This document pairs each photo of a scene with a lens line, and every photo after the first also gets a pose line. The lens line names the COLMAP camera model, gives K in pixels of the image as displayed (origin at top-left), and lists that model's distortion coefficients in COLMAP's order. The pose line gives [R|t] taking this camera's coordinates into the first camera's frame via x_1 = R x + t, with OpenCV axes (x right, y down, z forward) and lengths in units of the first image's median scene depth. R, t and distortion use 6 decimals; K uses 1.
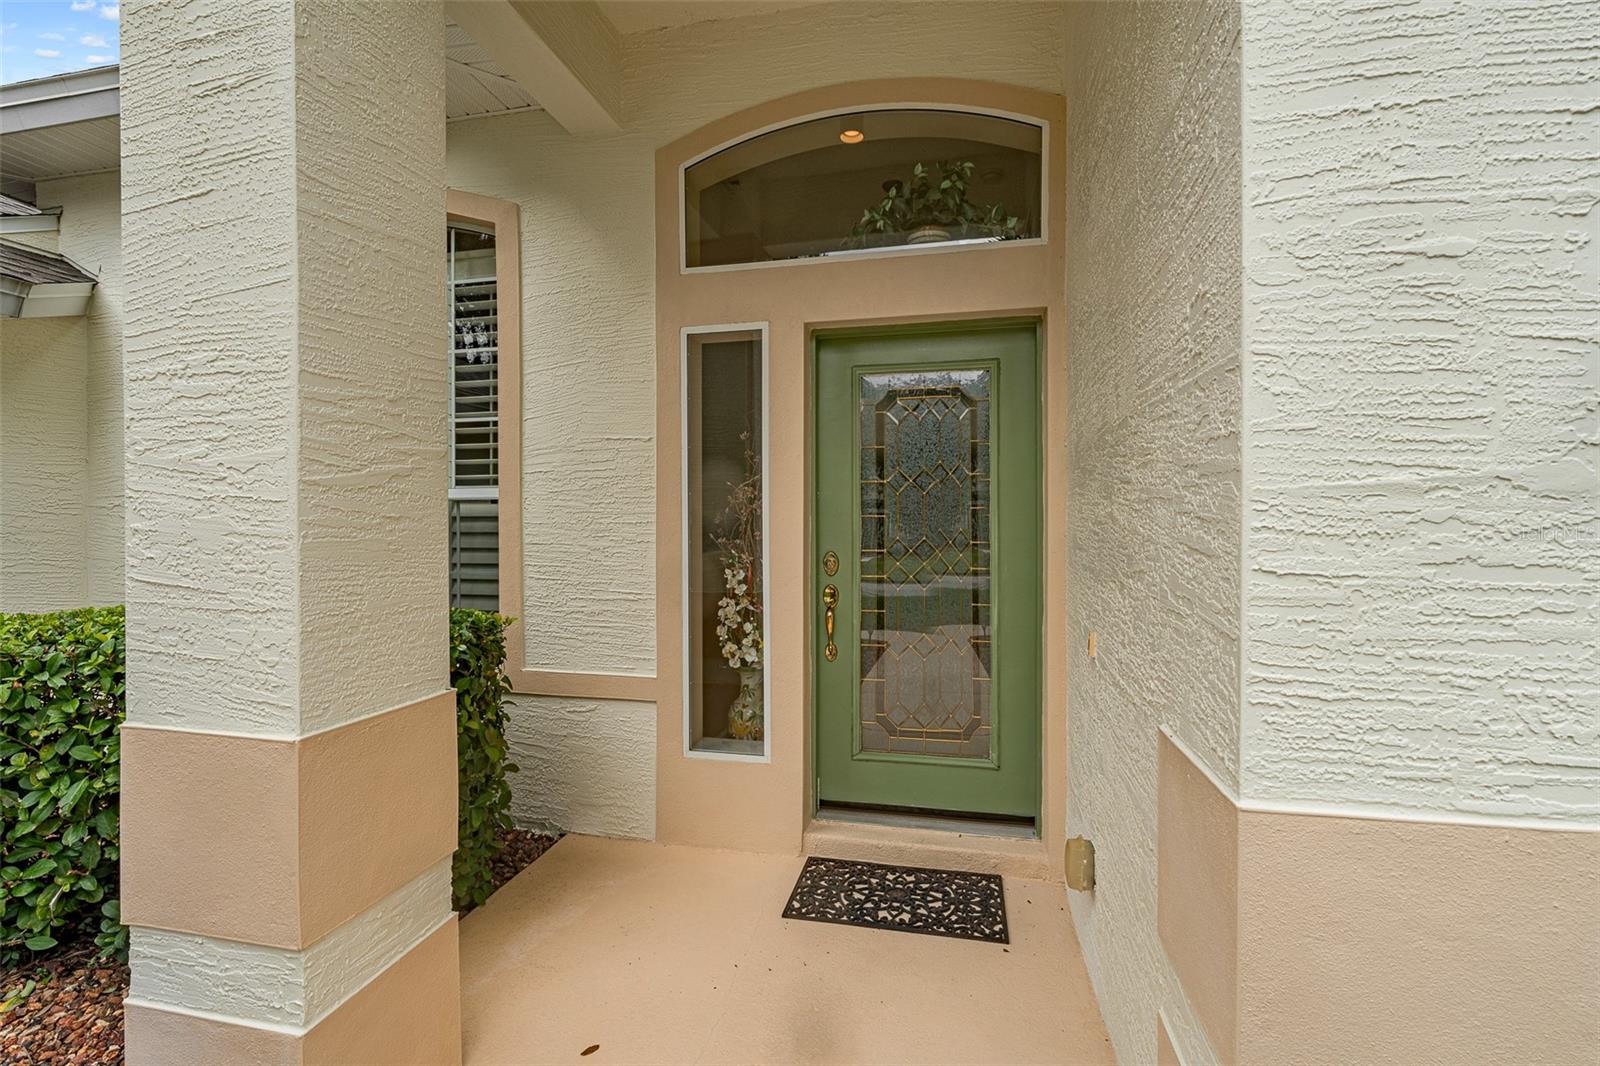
lens RADIAL K [[723.7, 0, 790.5], [0, 723.7, 530.5], [0, 0, 1]] dist [-0.006228, 0.002000]
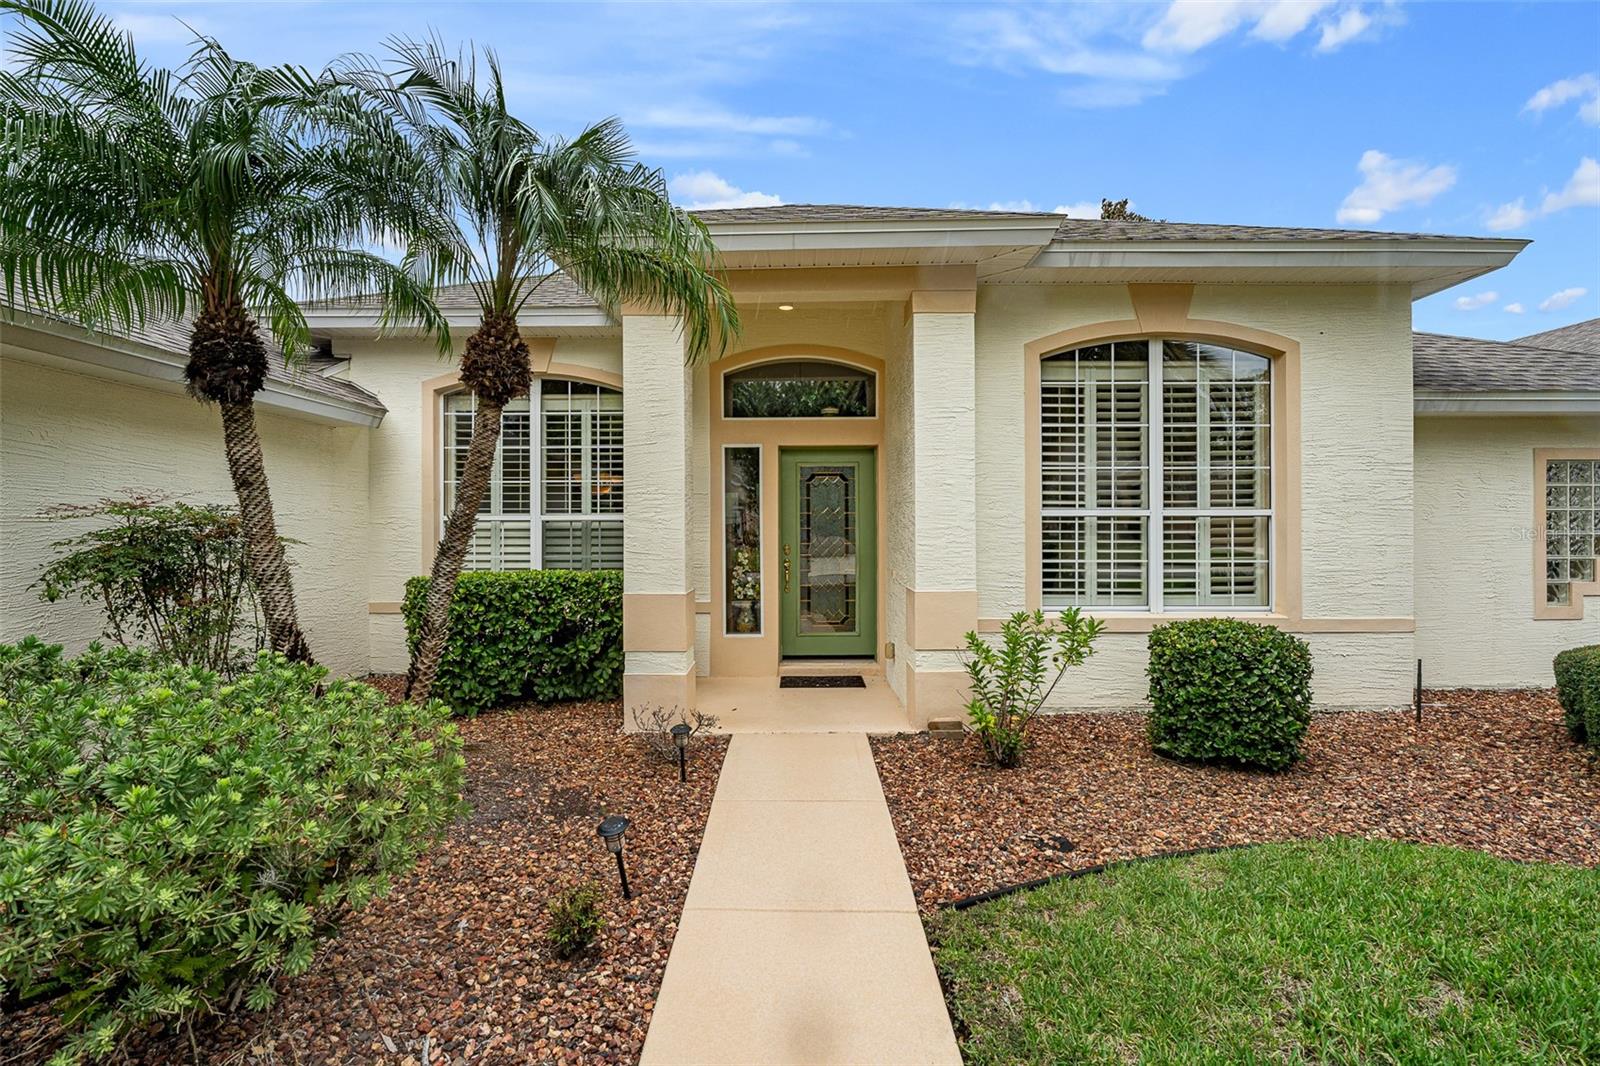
lens RADIAL K [[723.7, 0, 802.3], [0, 723.7, 528.4], [0, 0, 1]] dist [-0.006228, 0.002000]
pose [[0.972168, -0.004409, 0.234243, -0.446859], [0.004397, 0.999990, 0.000574, -0.020539], [-0.234243, 0.000472, 0.972178, -1.256188]]
